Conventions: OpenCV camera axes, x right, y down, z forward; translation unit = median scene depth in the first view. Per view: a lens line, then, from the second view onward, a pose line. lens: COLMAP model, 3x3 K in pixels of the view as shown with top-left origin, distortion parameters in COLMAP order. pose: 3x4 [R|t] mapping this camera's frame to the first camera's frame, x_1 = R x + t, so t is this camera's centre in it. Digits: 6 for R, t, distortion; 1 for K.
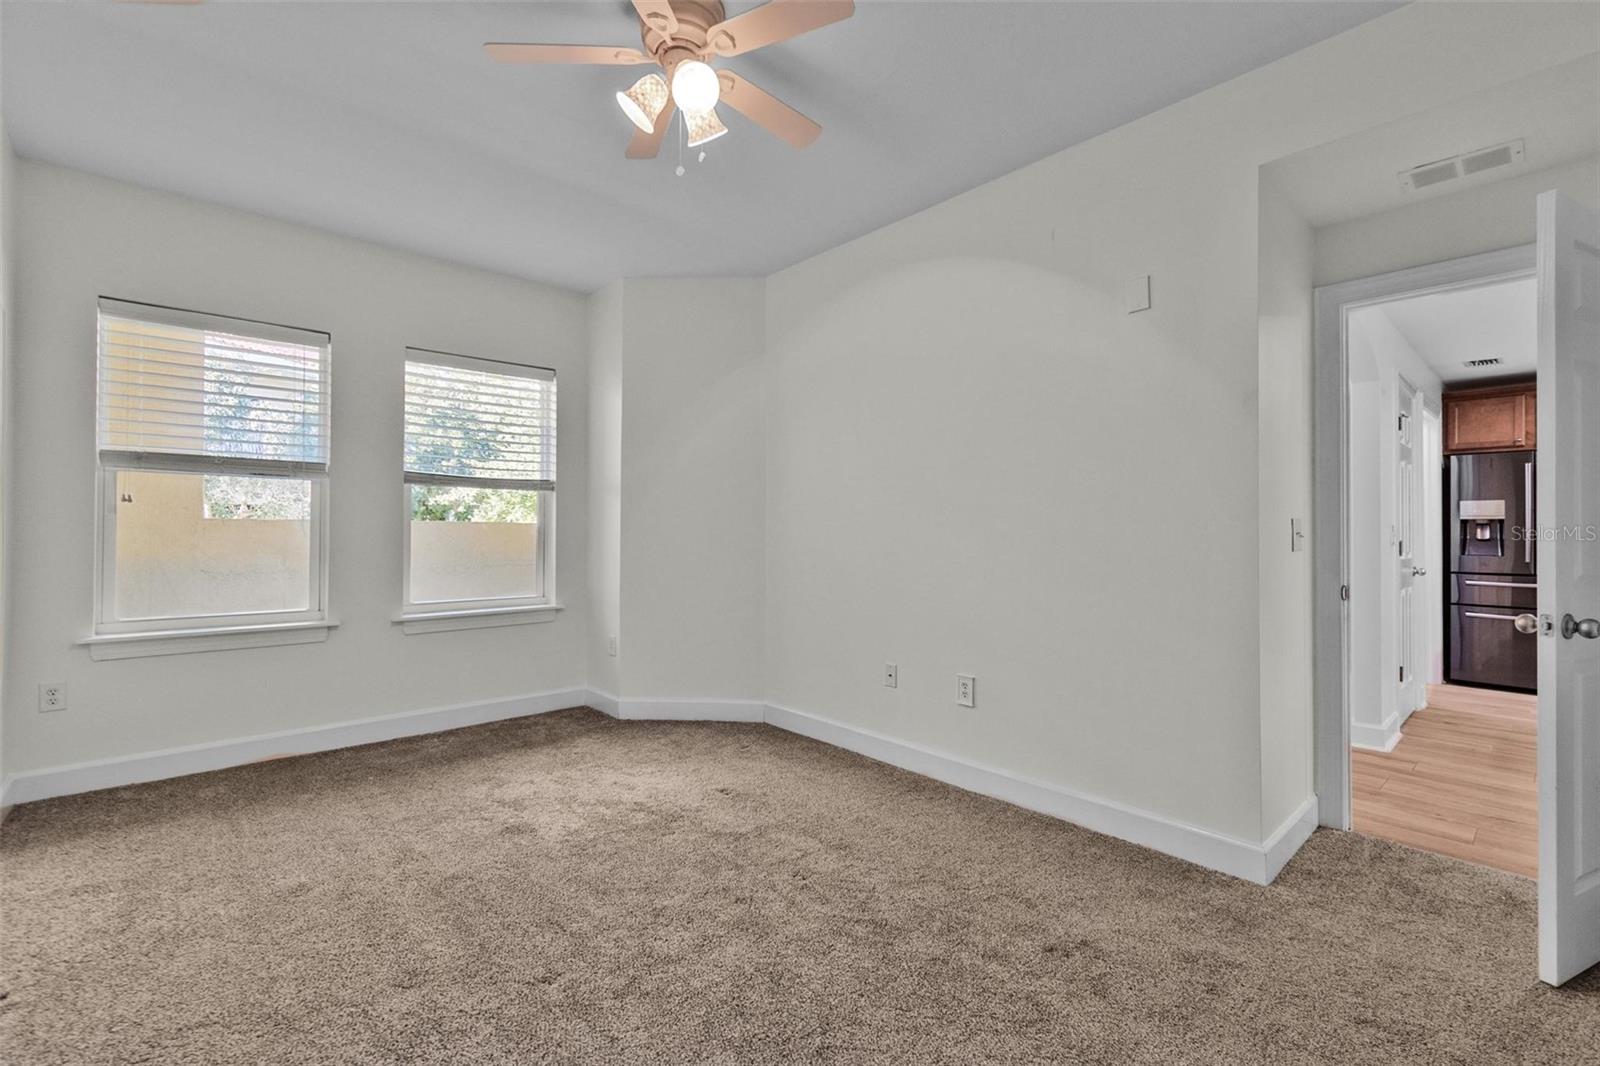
lens RADIAL K [[695.4, 0, 800.0], [0, 695.4, 533.0], [0, 0, 1]] dist [-0.002614, -0.000396]
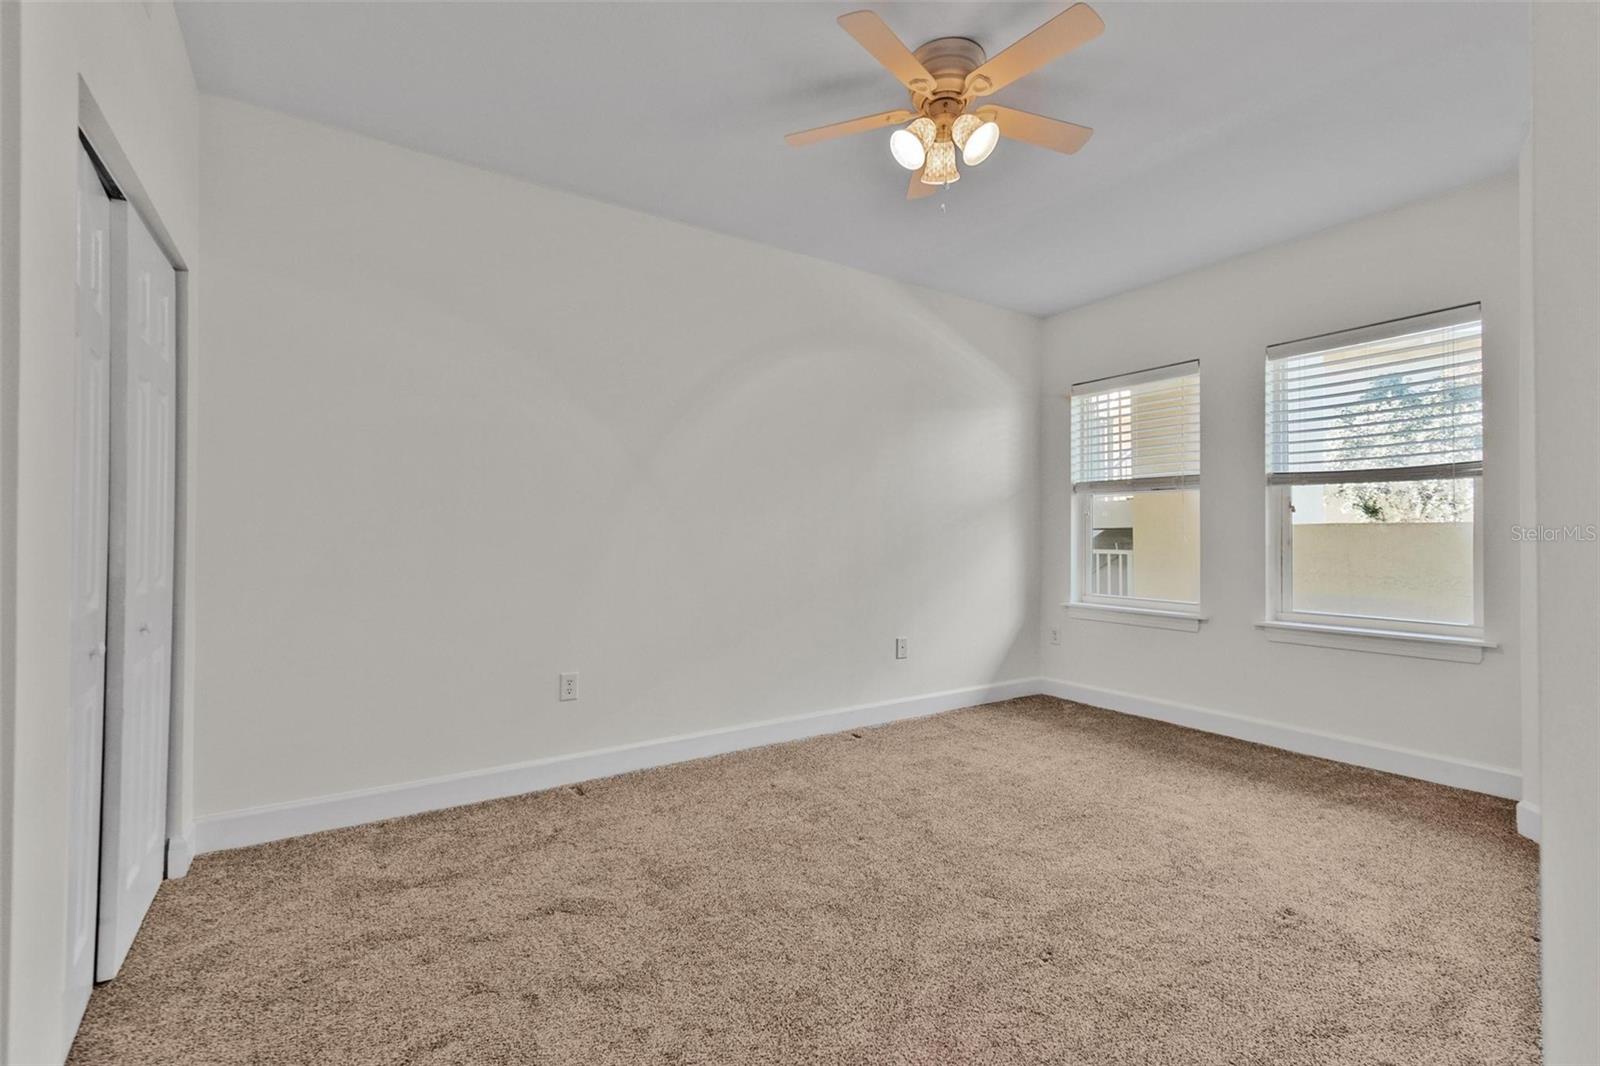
lens RADIAL K [[719.8, 0, 800.0], [0, 719.8, 533.0], [0, 0, 1]] dist [0.001567, -0.000424]
pose [[-0.168734, -0.008536, -0.985625, 0.540770], [-0.001958, 0.999963, -0.008325, 0.005568], [0.985660, 0.000525, -0.168745, 0.525230]]
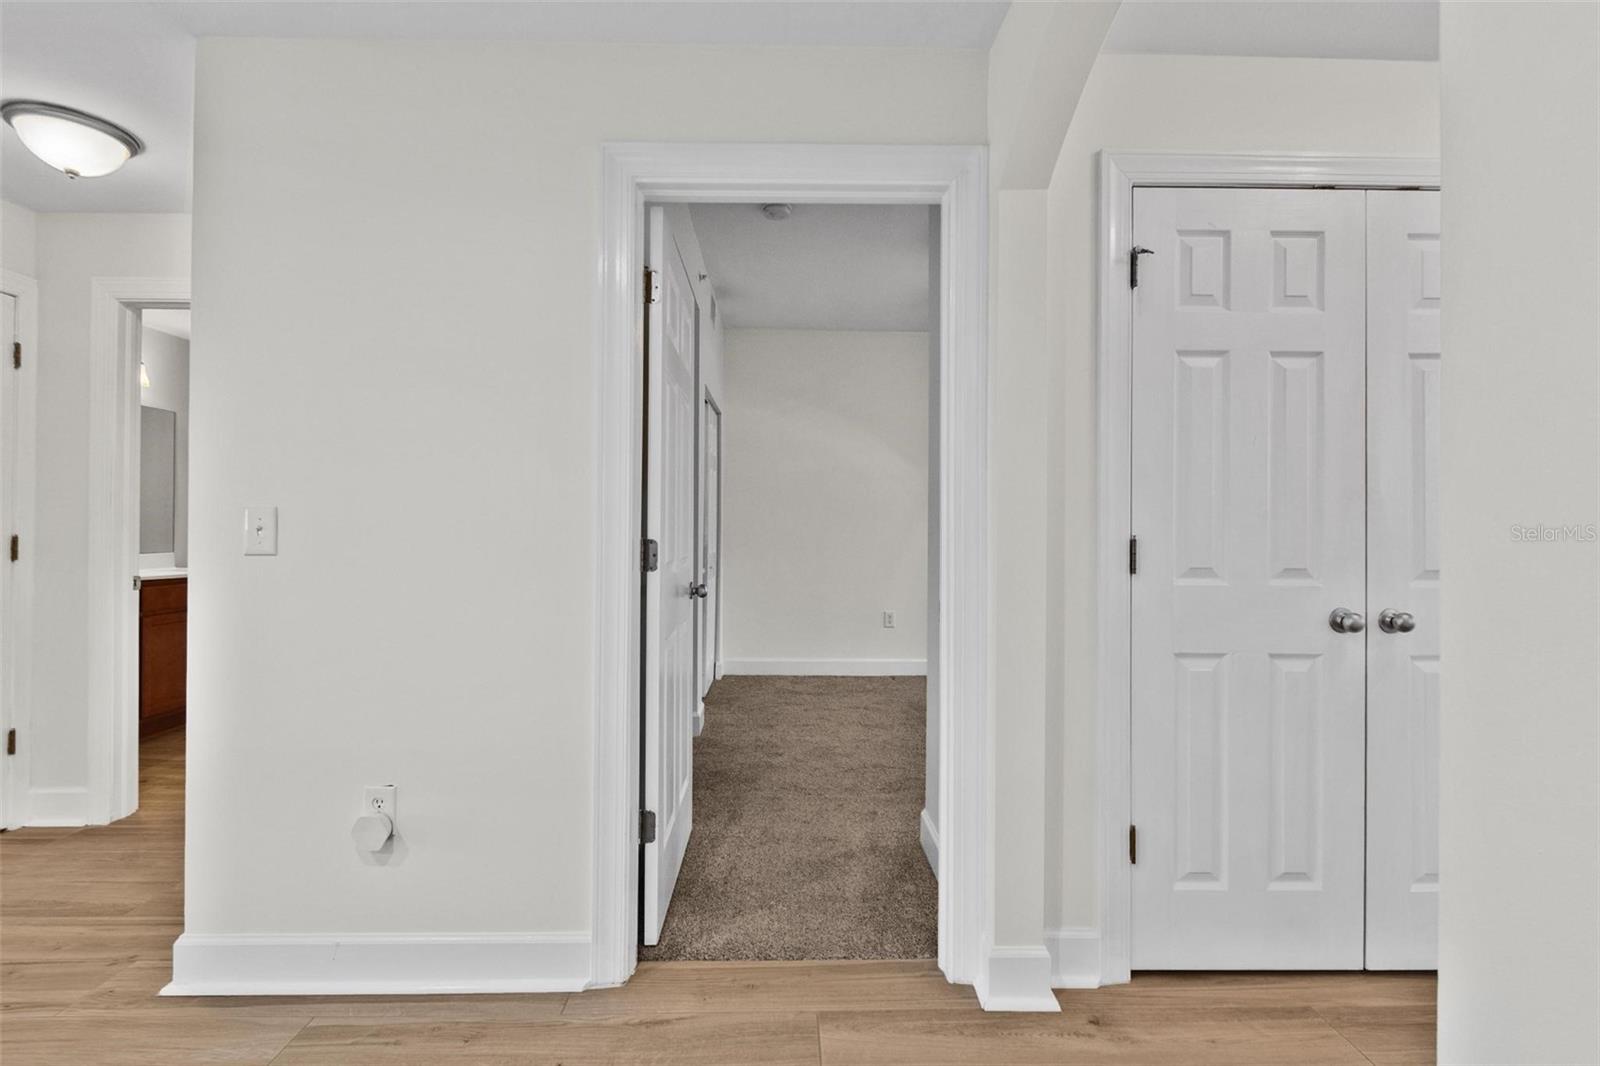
lens RADIAL K [[738.0, 0, 800.0], [0, 738.0, 533.0], [0, 0, 1]] dist [0.000031, -0.000003]
pose [[-0.659270, -0.009190, -0.751850, 1.027023], [-0.007937, 0.999955, -0.005264, 0.012177], [0.751864, 0.002497, -0.659313, 0.991690]]
